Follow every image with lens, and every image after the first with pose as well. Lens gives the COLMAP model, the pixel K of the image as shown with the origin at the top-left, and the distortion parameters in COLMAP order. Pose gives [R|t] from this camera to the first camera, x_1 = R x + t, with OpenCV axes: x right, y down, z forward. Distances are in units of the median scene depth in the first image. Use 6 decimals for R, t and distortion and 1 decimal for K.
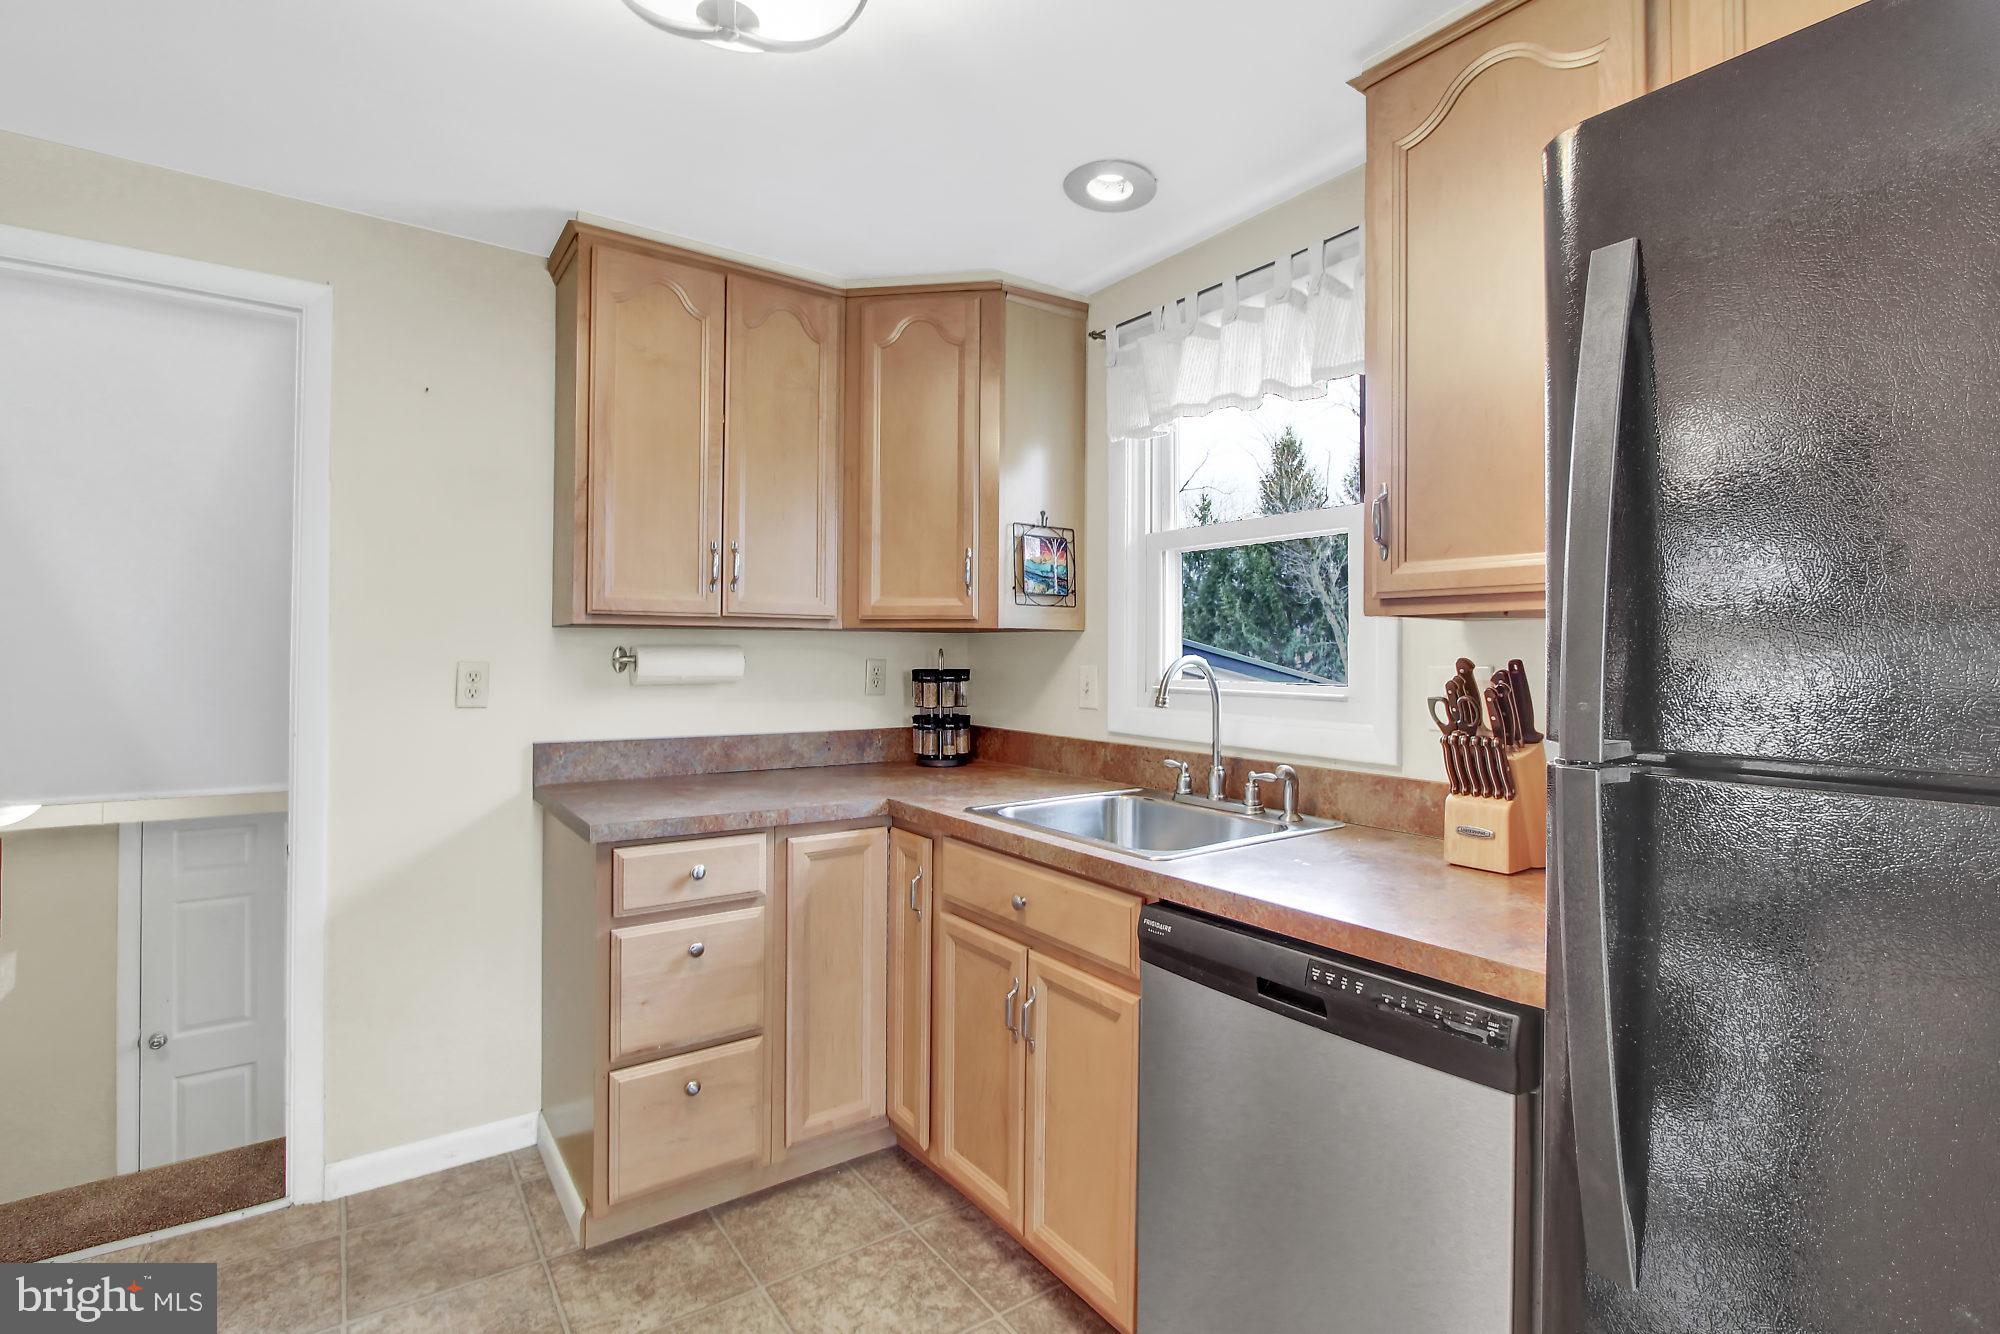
lens RADIAL K [[938.1, 0, 990.5], [0, 938.1, 647.4], [0, 0, 1]] dist [-0.016906, 0.003544]
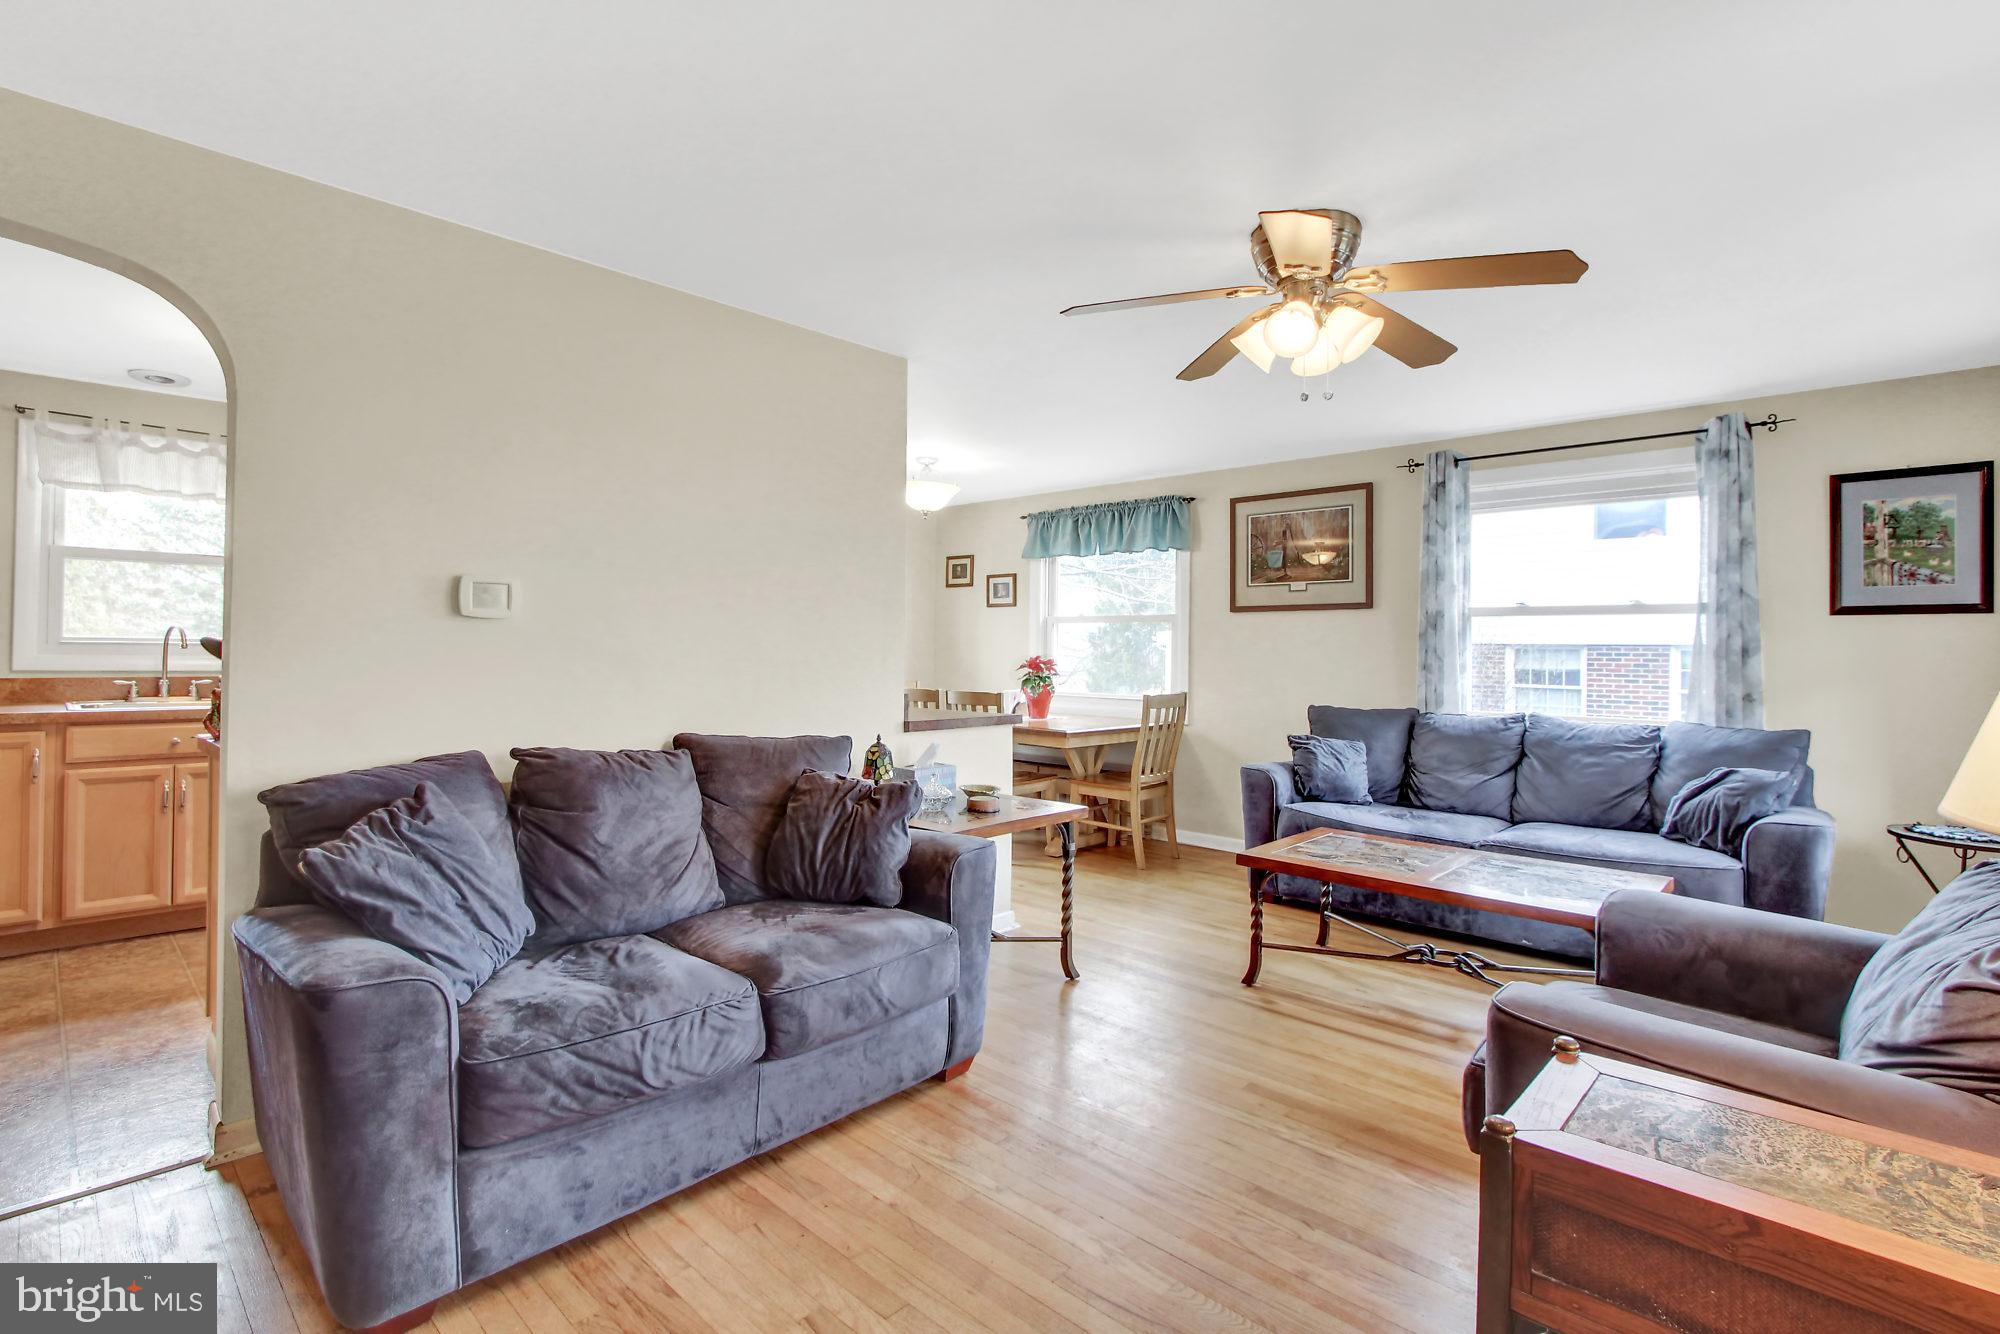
lens RADIAL K [[938.1, 0, 997.6], [0, 938.1, 647.5], [0, 0, 1]] dist [-0.016906, 0.003544]
pose [[-0.206169, 0.000371, 0.978516, -2.112626], [-0.015506, 0.999873, -0.003646, 0.041412], [-0.978394, -0.015925, -0.206137, -0.306642]]
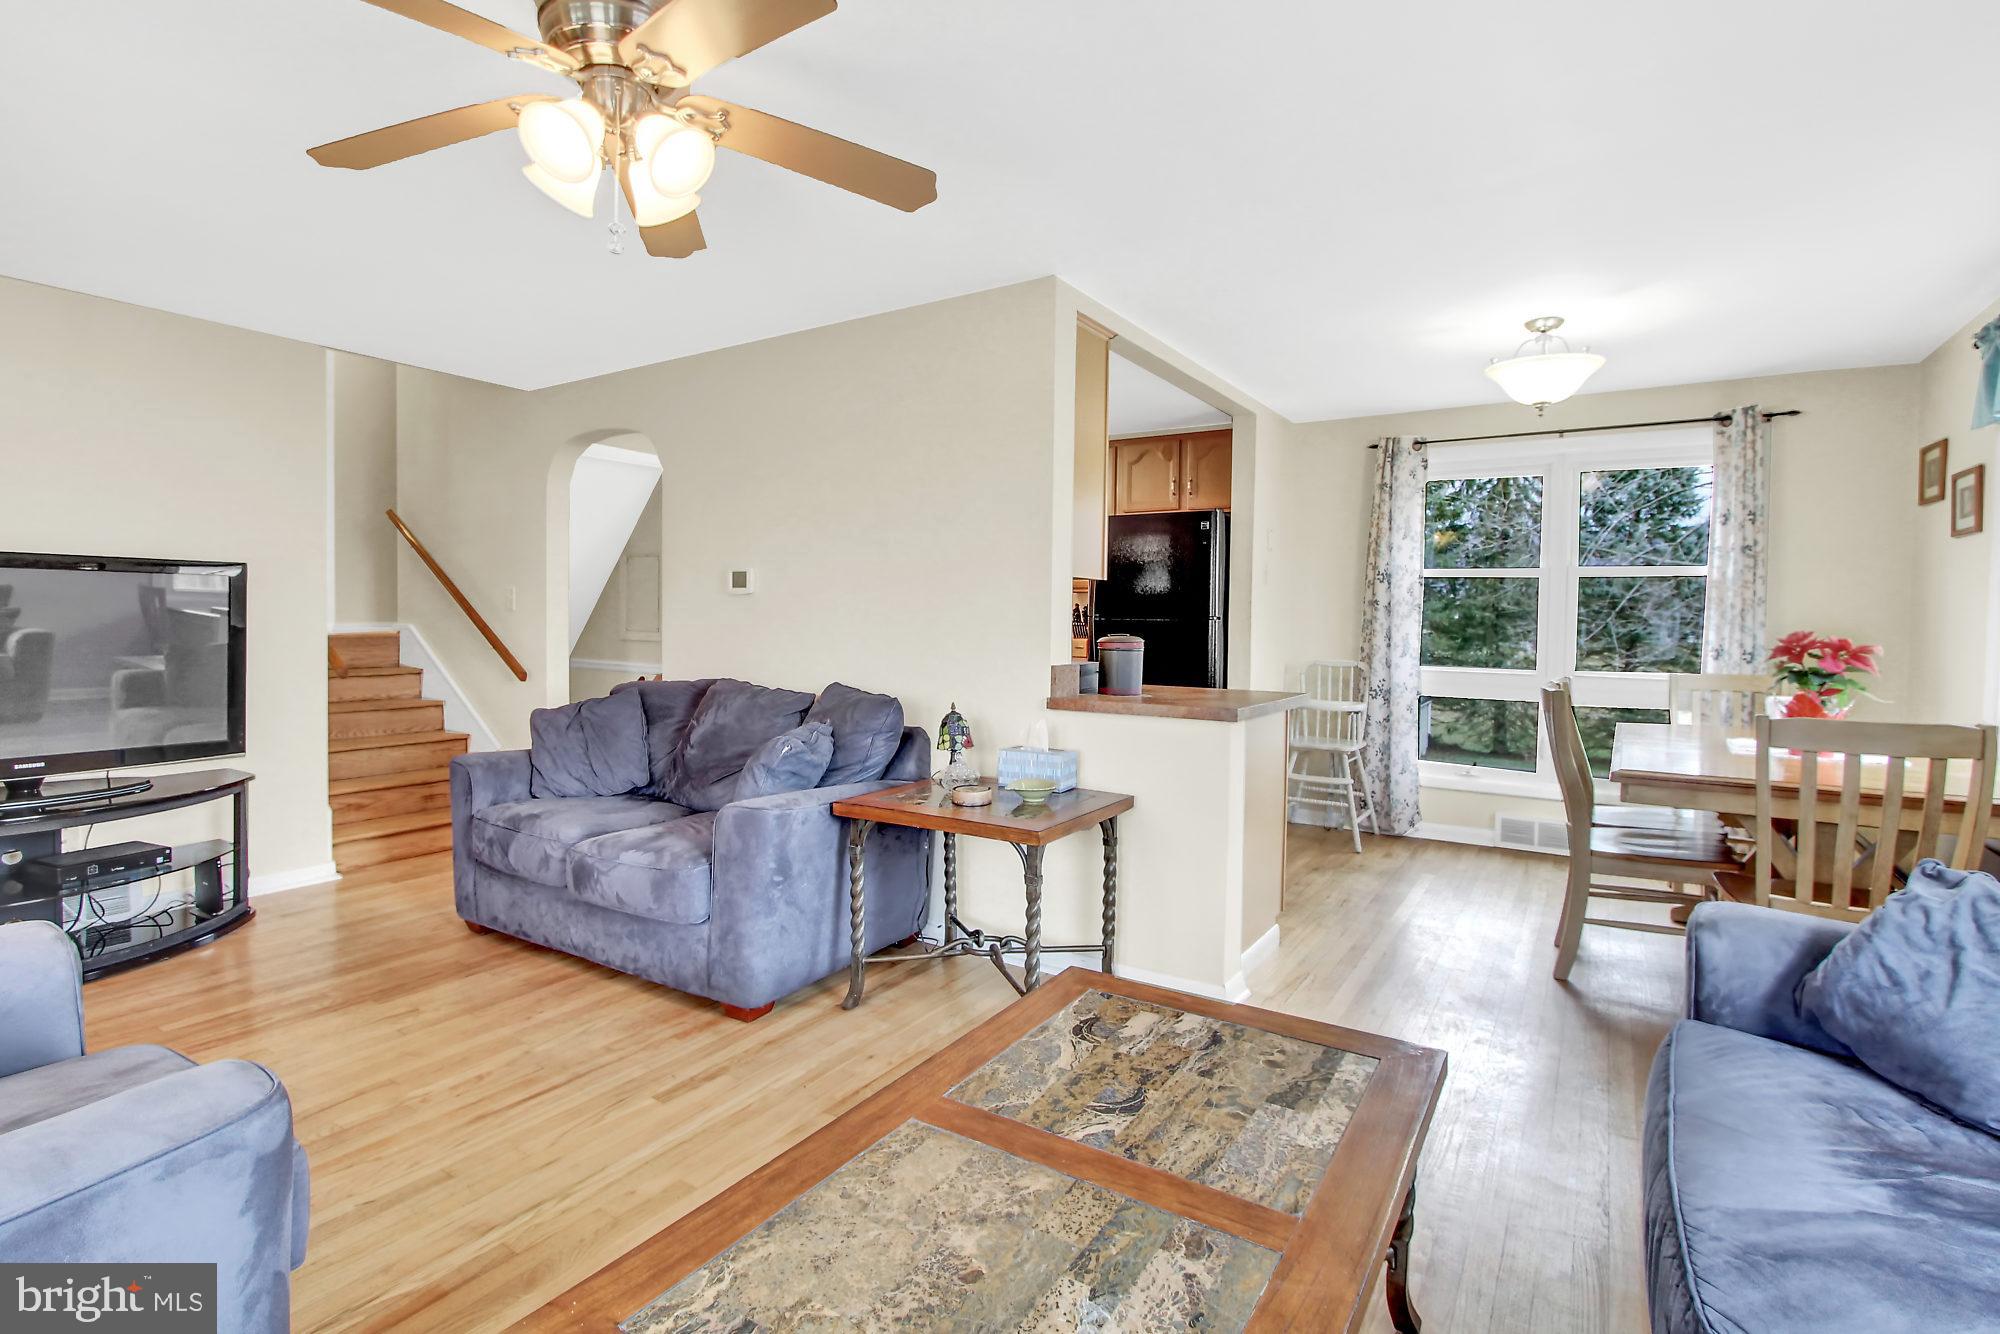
lens RADIAL K [[938.1, 0, 999.2], [0, 938.1, 665.2], [0, 0, 1]] dist [-0.016906, 0.003544]
pose [[0.918881, -0.011645, 0.394362, -1.006577], [-0.011968, 0.998282, 0.057362, 0.038615], [-0.394353, -0.057429, 0.917163, -1.900567]]
